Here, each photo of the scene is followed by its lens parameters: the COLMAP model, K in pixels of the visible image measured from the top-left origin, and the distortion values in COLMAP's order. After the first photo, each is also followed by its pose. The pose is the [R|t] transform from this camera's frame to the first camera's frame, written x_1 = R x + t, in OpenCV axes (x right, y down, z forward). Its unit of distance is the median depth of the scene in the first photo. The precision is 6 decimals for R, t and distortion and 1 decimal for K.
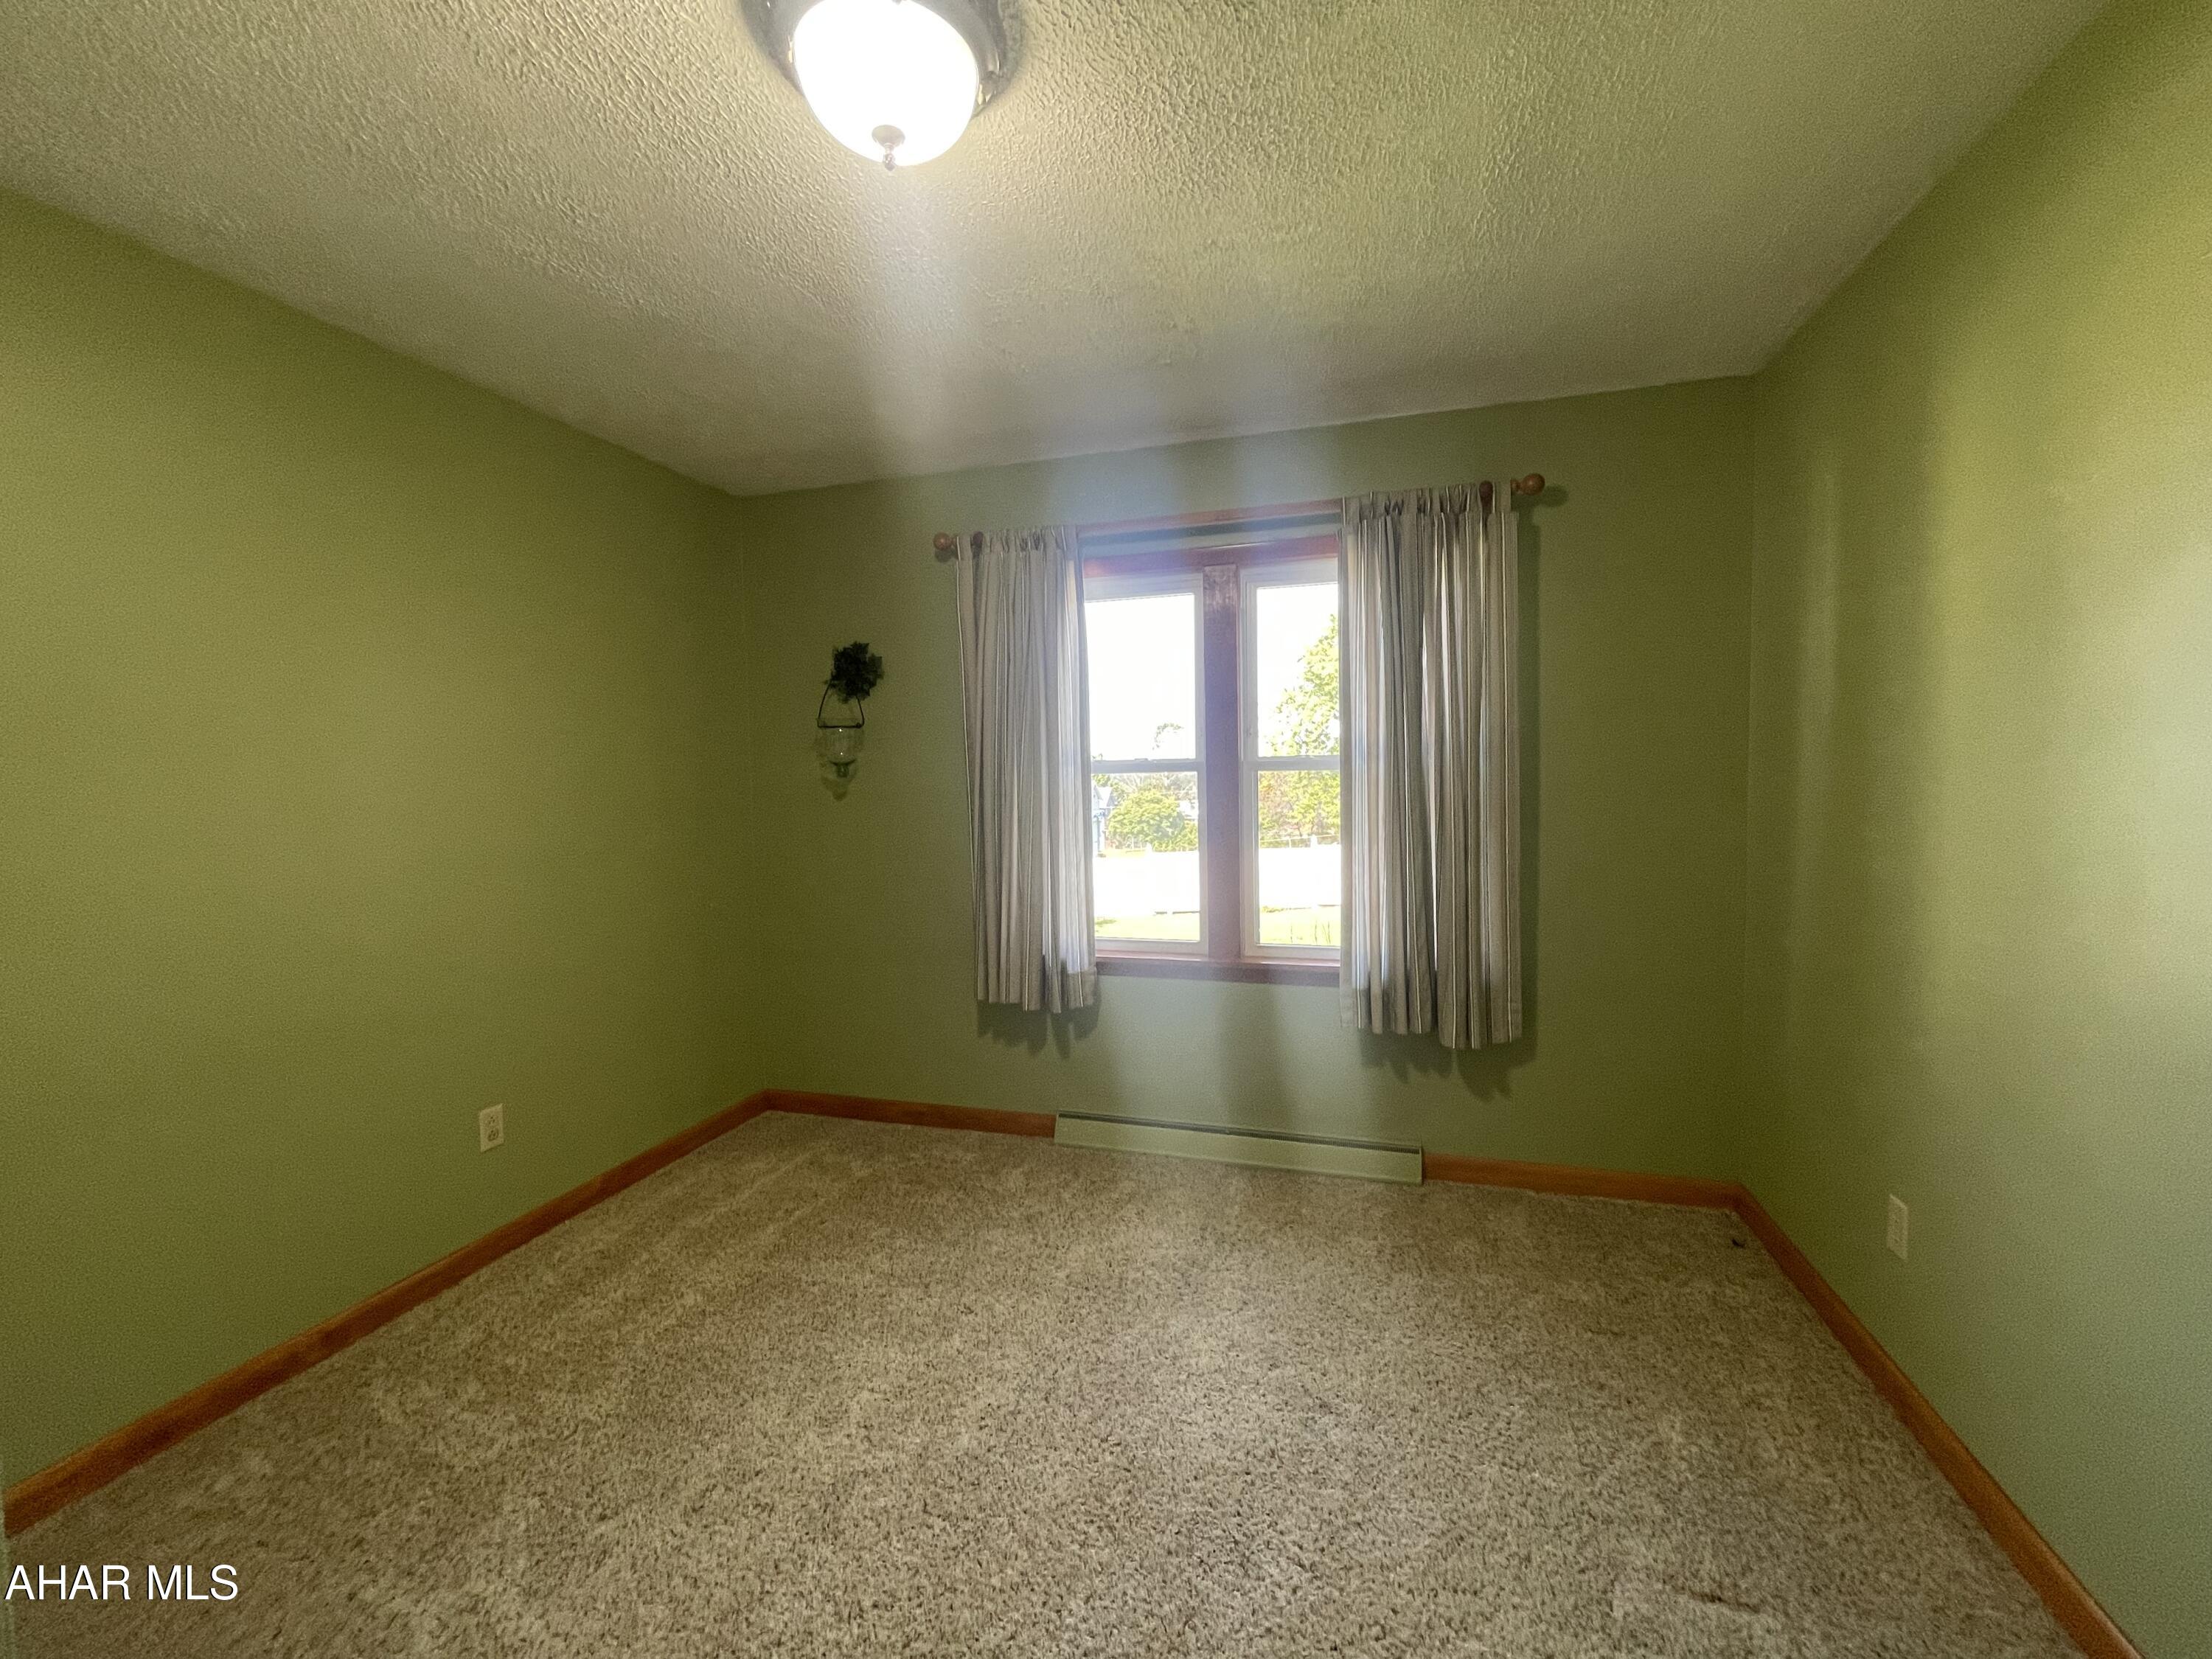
lens RADIAL K [[892.9, 0, 1107.0], [0, 892.9, 824.2], [0, 0, 1]] dist [-0.002699, 0.000158]
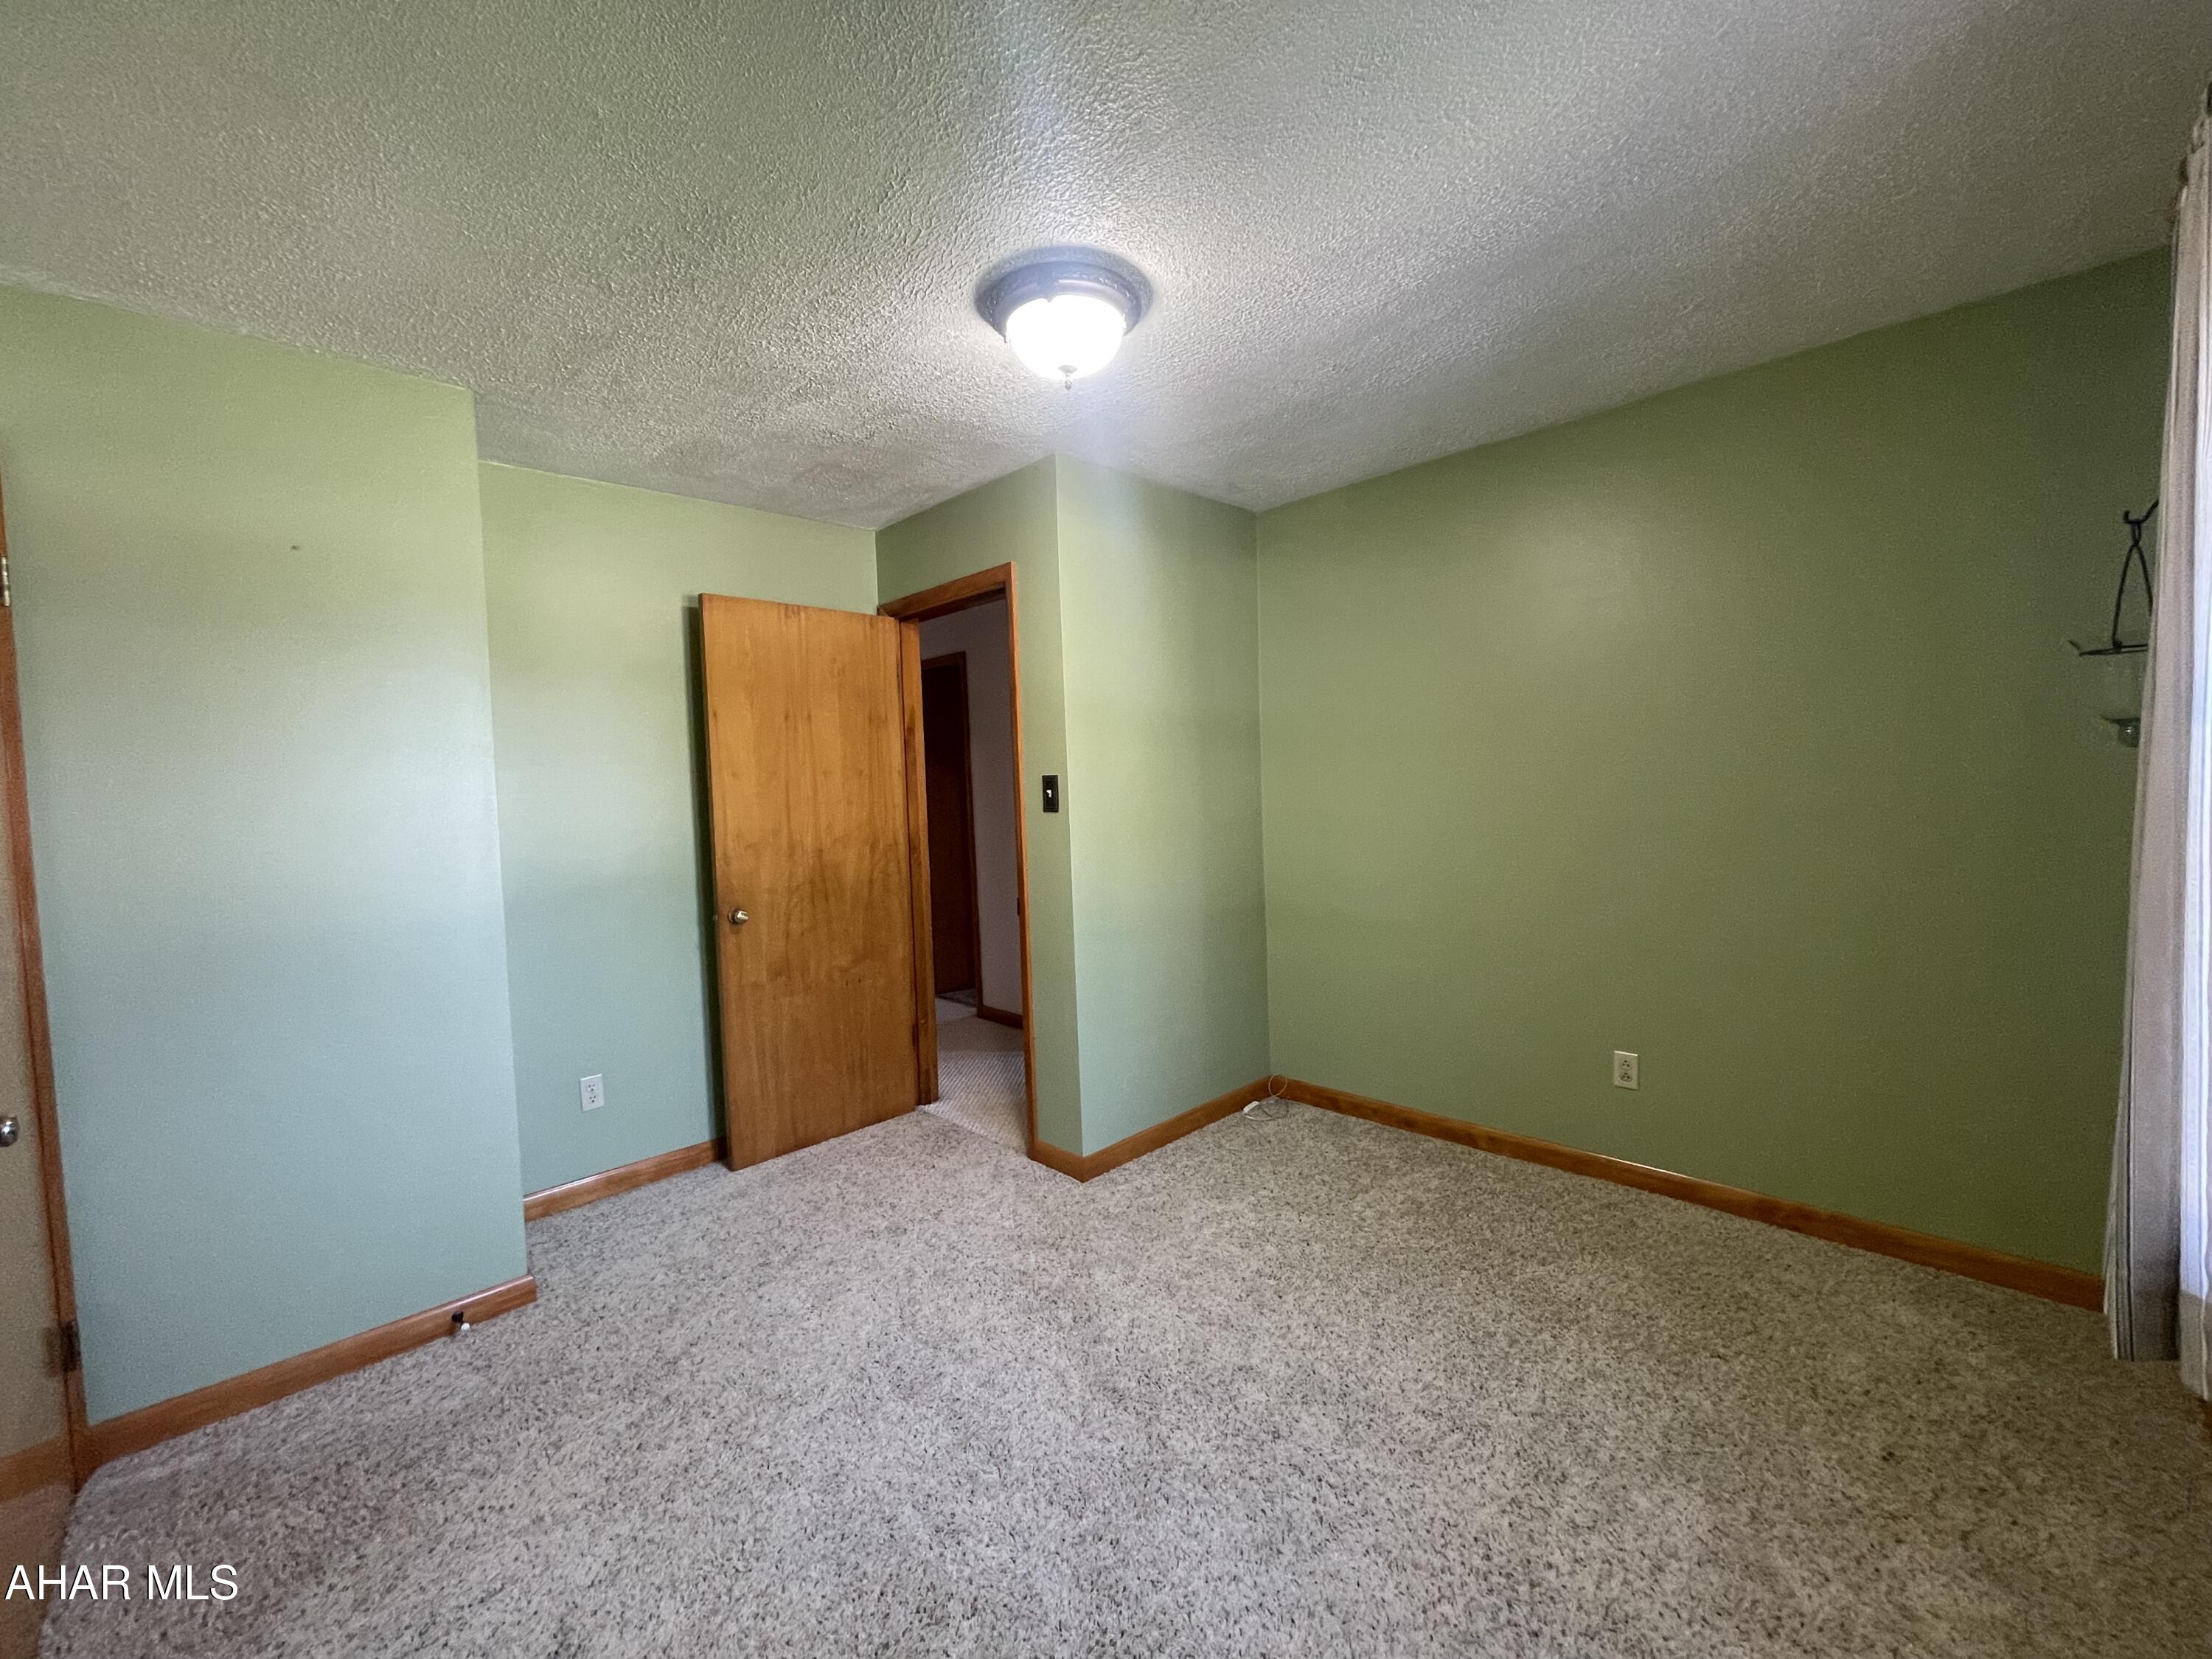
lens RADIAL K [[892.9, 0, 1110.3], [0, 892.9, 826.2], [0, 0, 1]] dist [-0.002699, 0.000158]
pose [[-0.470585, 0.076312, -0.879049, 0.505869], [-0.006233, 0.995941, 0.089796, -0.054215], [0.882333, 0.047736, -0.468199, 0.817234]]
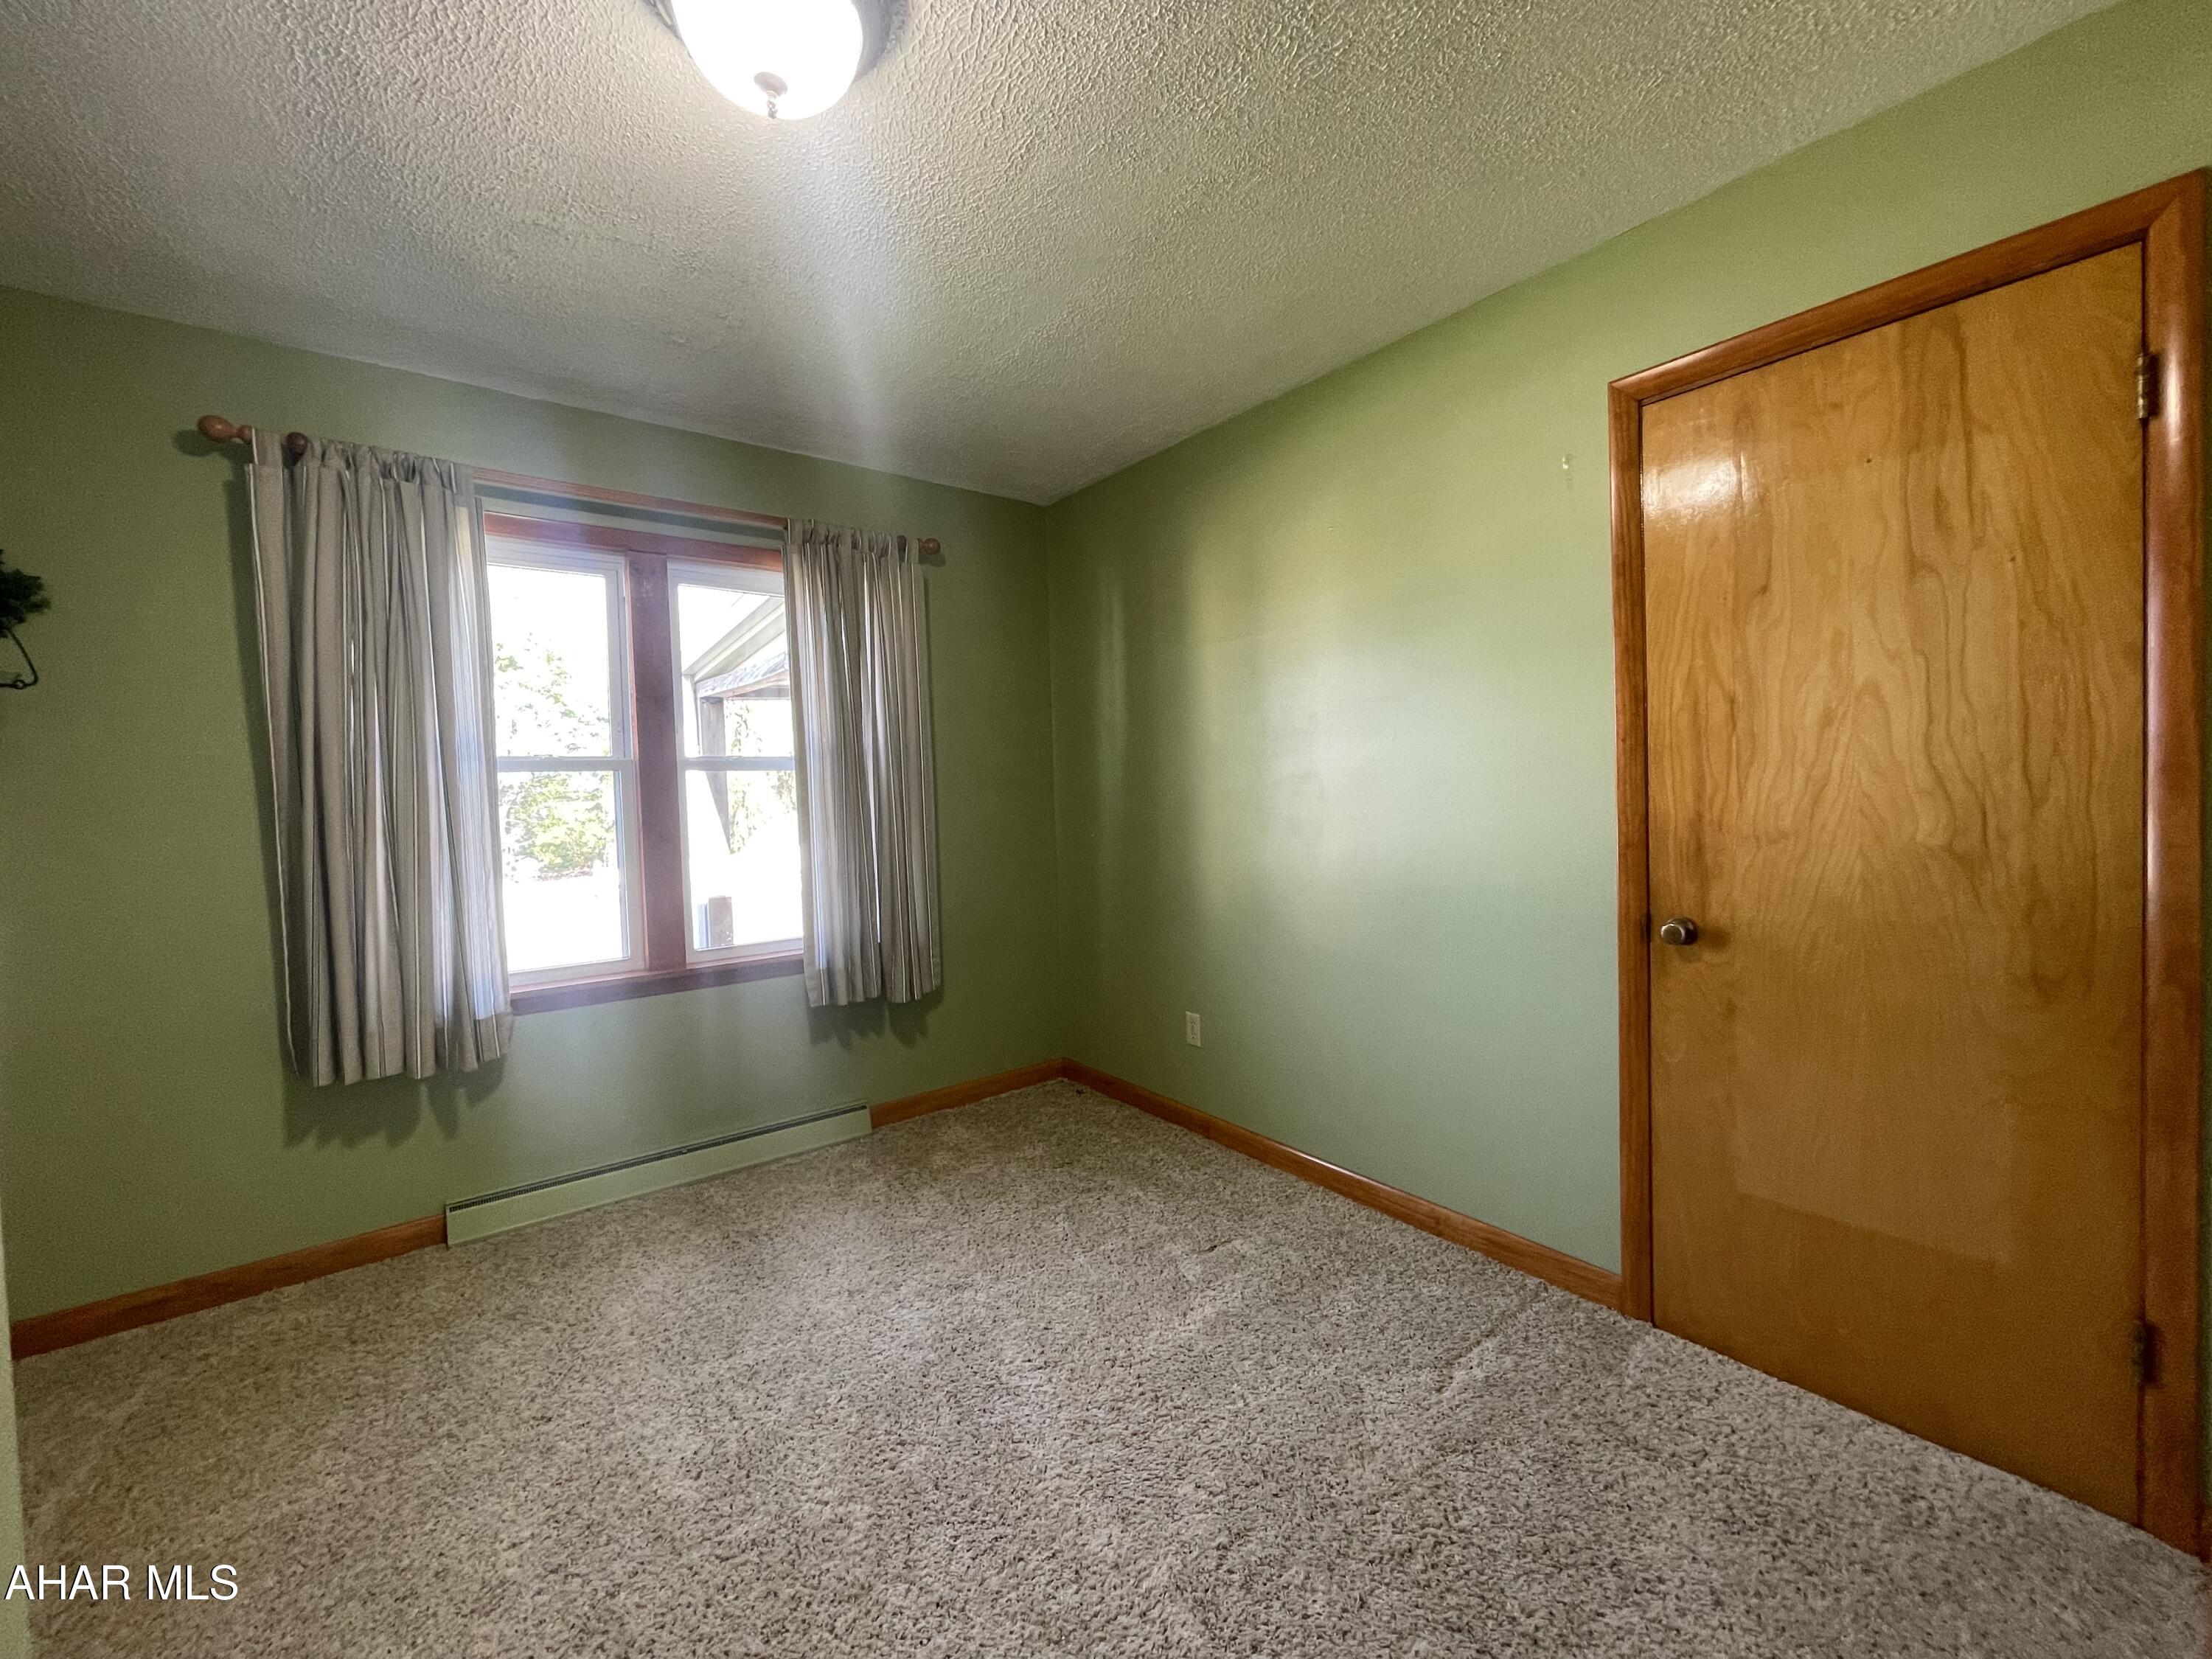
lens RADIAL K [[892.9, 0, 1119.5], [0, 892.9, 818.4], [0, 0, 1]] dist [-0.002699, 0.000158]
pose [[0.571809, -0.026594, 0.819956, -0.387113], [0.061695, 0.998038, -0.010654, 0.033733], [-0.818064, 0.056679, 0.572328, 0.066768]]
